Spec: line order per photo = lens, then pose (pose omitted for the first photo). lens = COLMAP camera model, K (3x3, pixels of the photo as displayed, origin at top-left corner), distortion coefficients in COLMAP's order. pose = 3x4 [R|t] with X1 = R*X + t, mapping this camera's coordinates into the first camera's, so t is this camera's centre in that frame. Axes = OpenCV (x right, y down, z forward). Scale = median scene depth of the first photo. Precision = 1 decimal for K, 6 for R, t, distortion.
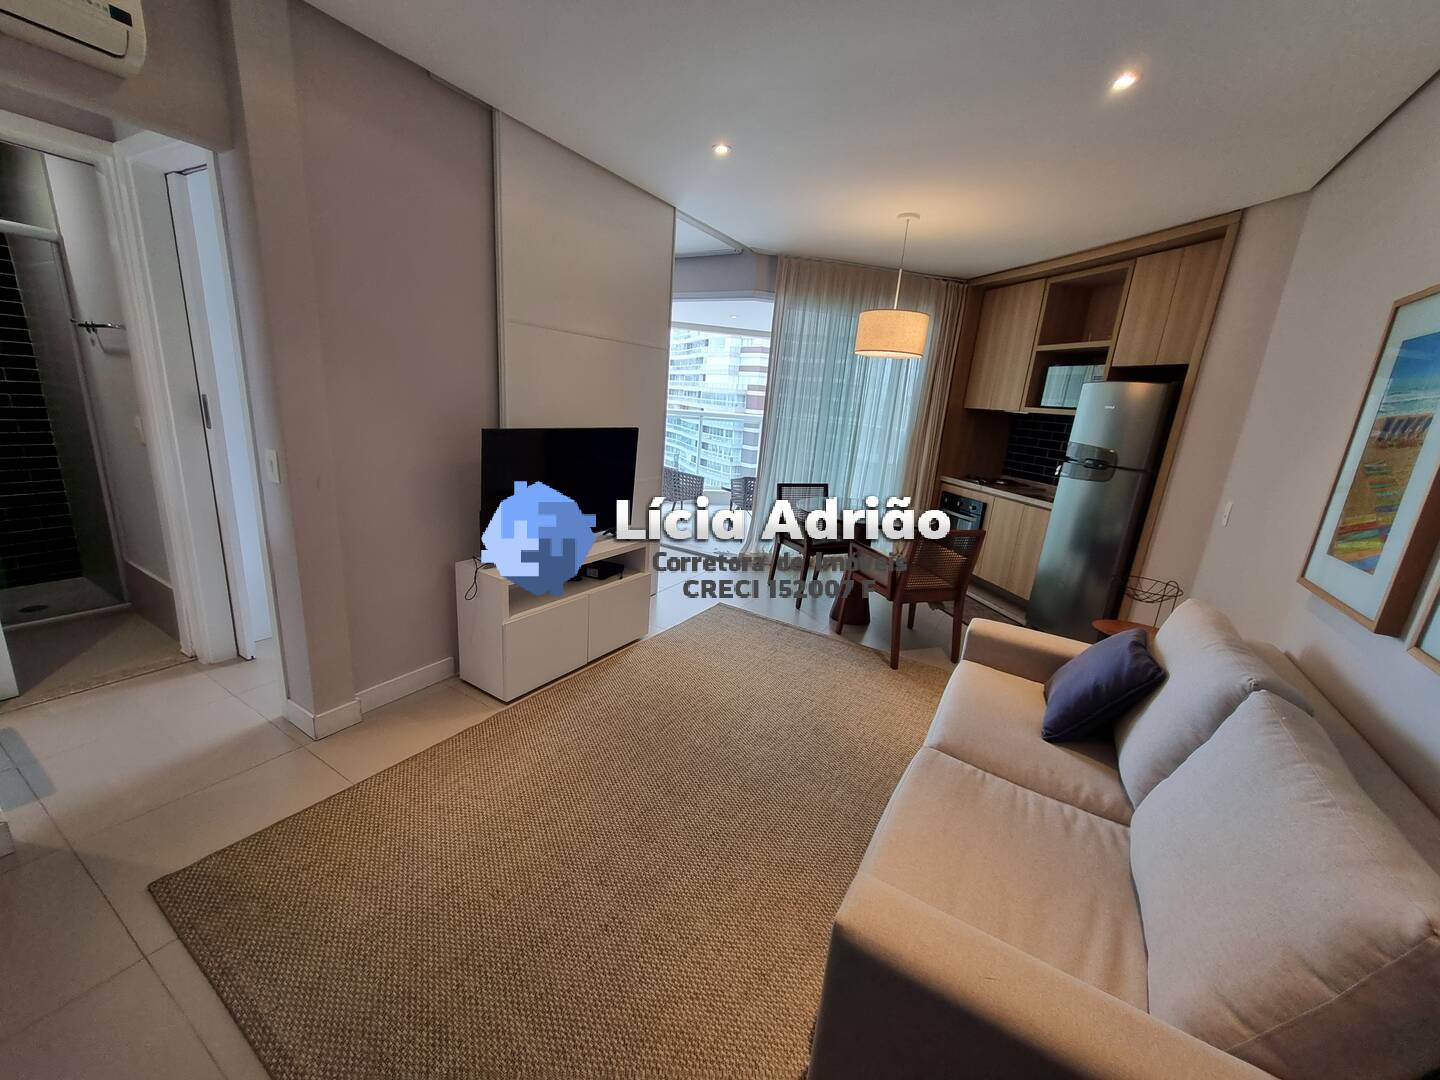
lens RADIAL K [[564.5, 0, 714.0], [0, 564.5, 542.0], [0, 0, 1]] dist [0.005486, -0.000469]
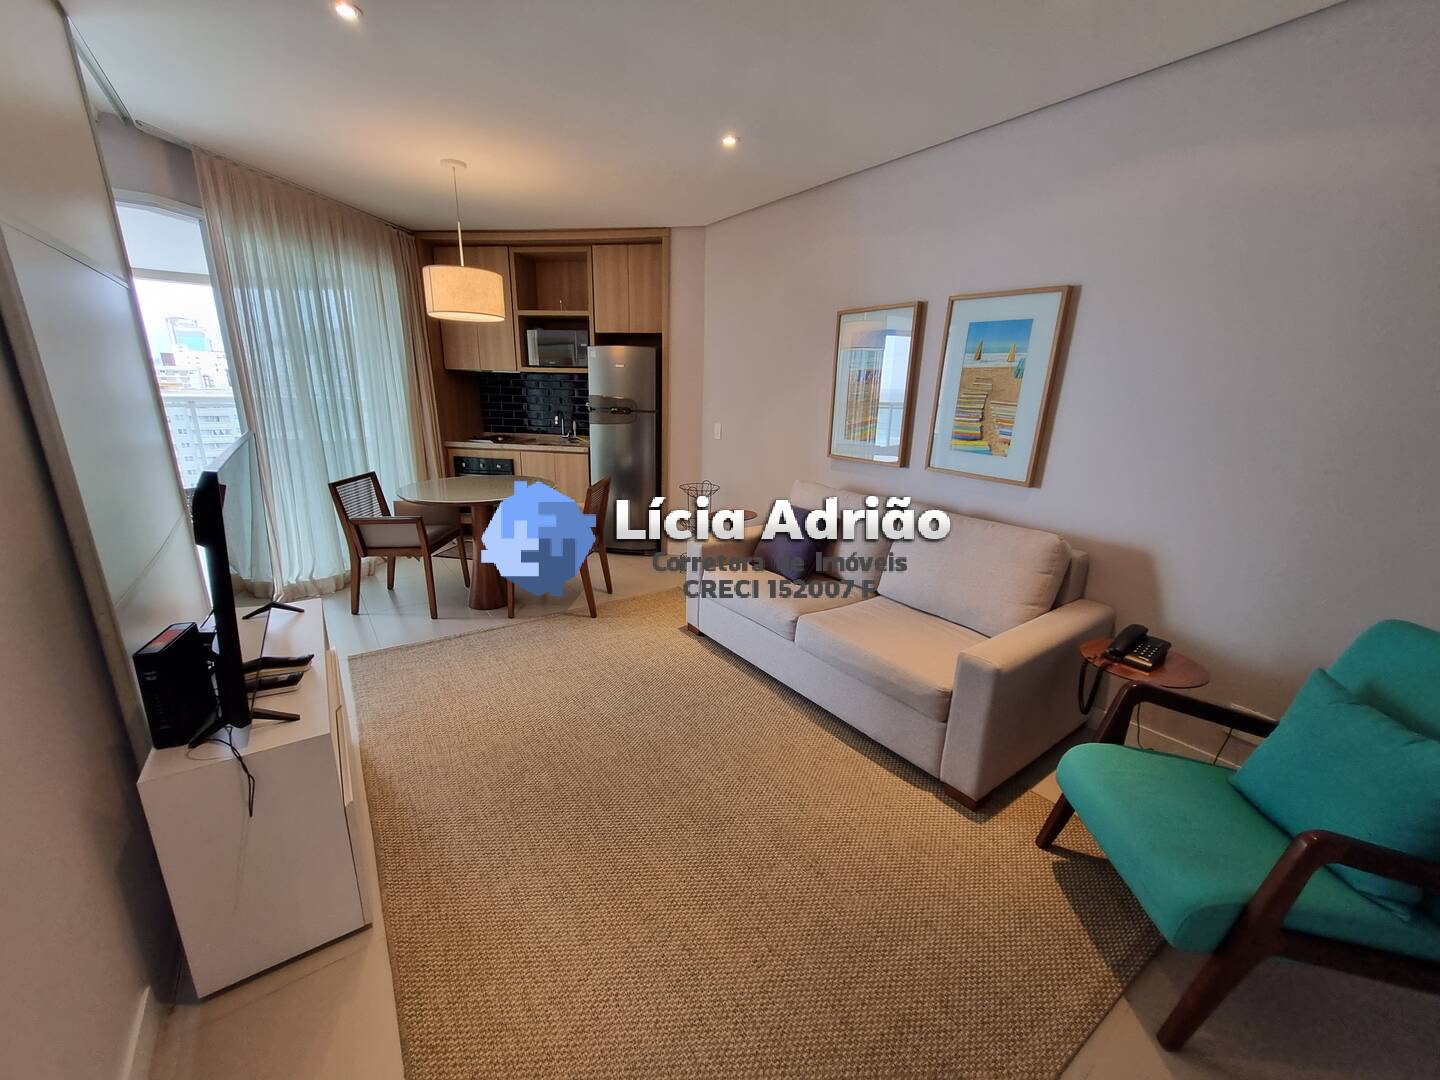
lens RADIAL K [[564.5, 0, 714.0], [0, 564.5, 542.0], [0, 0, 1]] dist [0.005486, -0.000469]
pose [[0.382046, -0.312690, 0.869635, -0.551413], [0.241631, 0.942082, 0.232587, -0.123187], [-0.891995, 0.121272, 0.435474, 0.339371]]
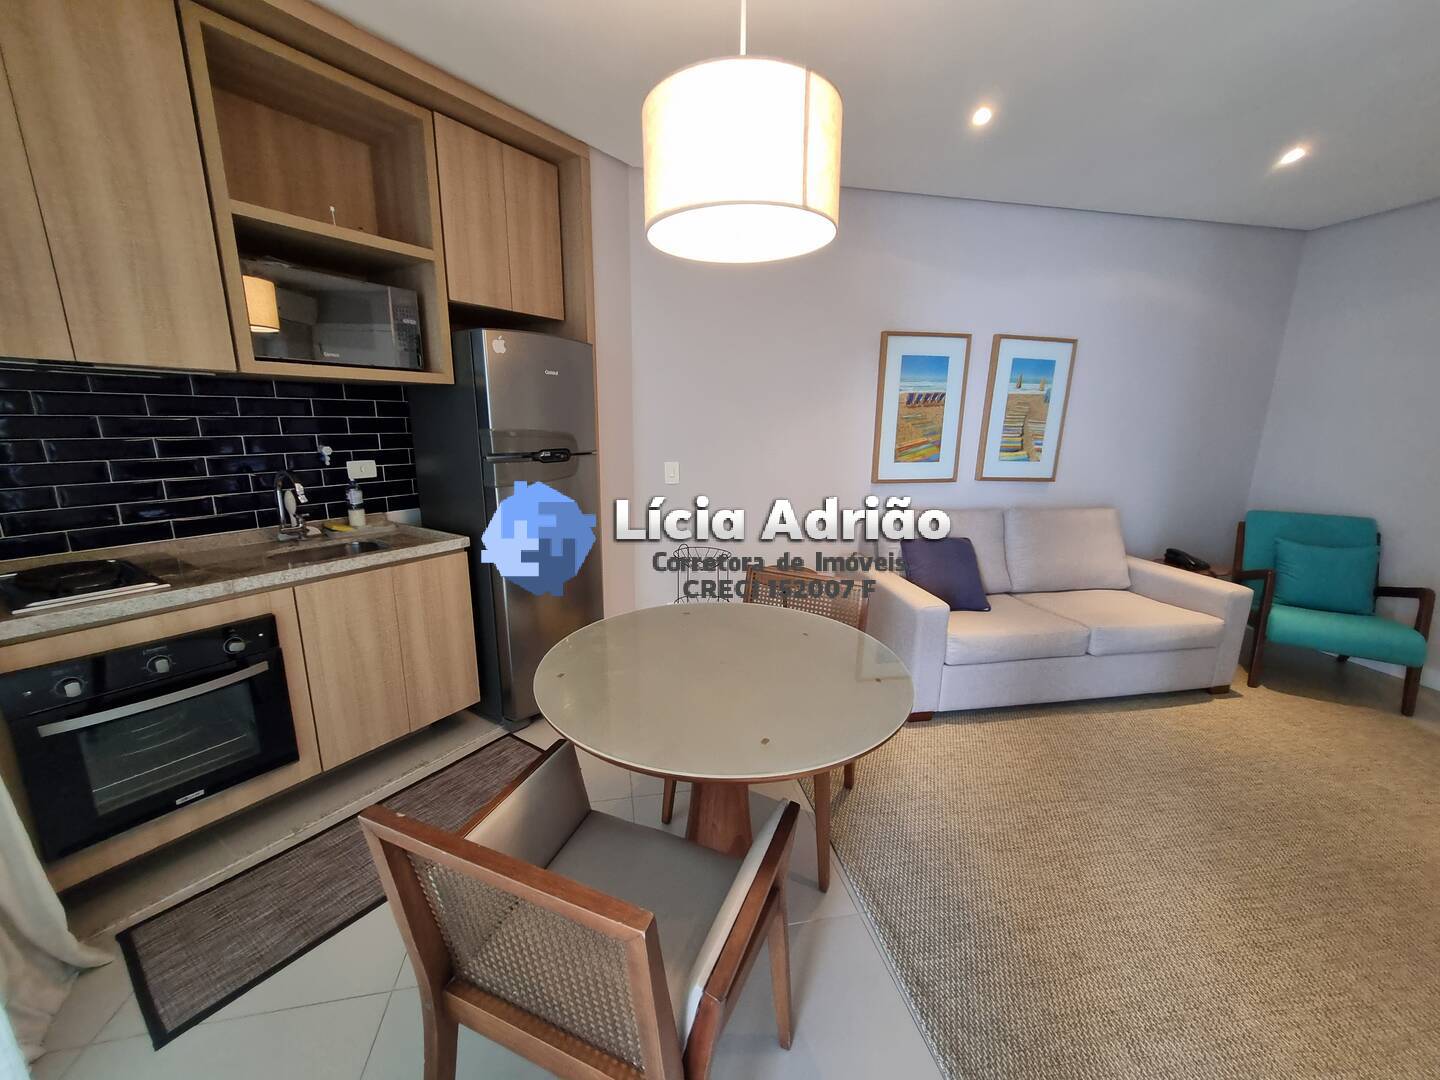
lens RADIAL K [[564.5, 0, 714.0], [0, 564.5, 542.0], [0, 0, 1]] dist [0.005486, -0.000469]
pose [[-0.672548, -0.241908, 0.699399, 0.034838], [0.126808, 0.893419, 0.430955, -0.379247], [-0.729108, 0.378527, -0.570192, 1.546309]]
